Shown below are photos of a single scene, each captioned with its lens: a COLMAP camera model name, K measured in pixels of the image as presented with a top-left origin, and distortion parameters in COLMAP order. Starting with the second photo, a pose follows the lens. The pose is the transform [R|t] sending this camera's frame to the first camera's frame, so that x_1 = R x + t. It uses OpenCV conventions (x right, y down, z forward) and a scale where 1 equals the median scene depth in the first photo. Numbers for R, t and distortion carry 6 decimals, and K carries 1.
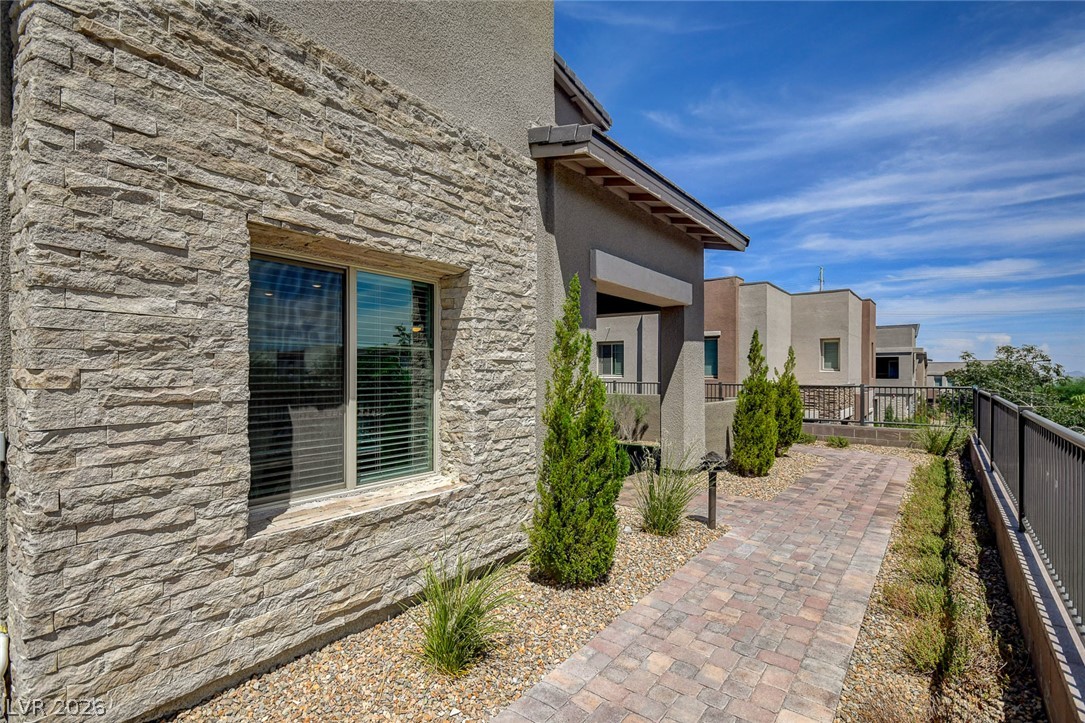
lens RADIAL K [[544.5, 0, 539.1], [0, 544.5, 368.4], [0, 0, 1]] dist [0.063520, 0.001833]
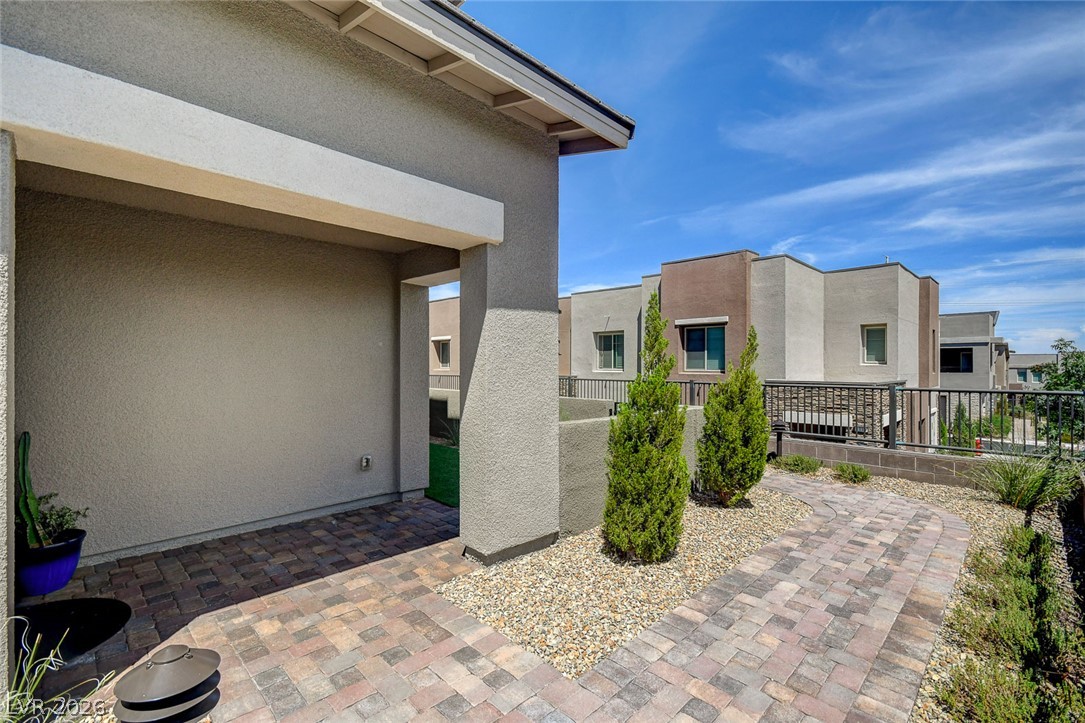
lens RADIAL K [[493.5, 0, 524.6], [0, 493.5, 361.1], [0, 0, 1]] dist [0.022578, -0.003014]
pose [[0.986764, -0.001981, -0.162152, 0.138970], [0.001753, 0.999997, -0.001547, 0.000230], [0.162155, 0.001242, 0.986764, 0.195859]]
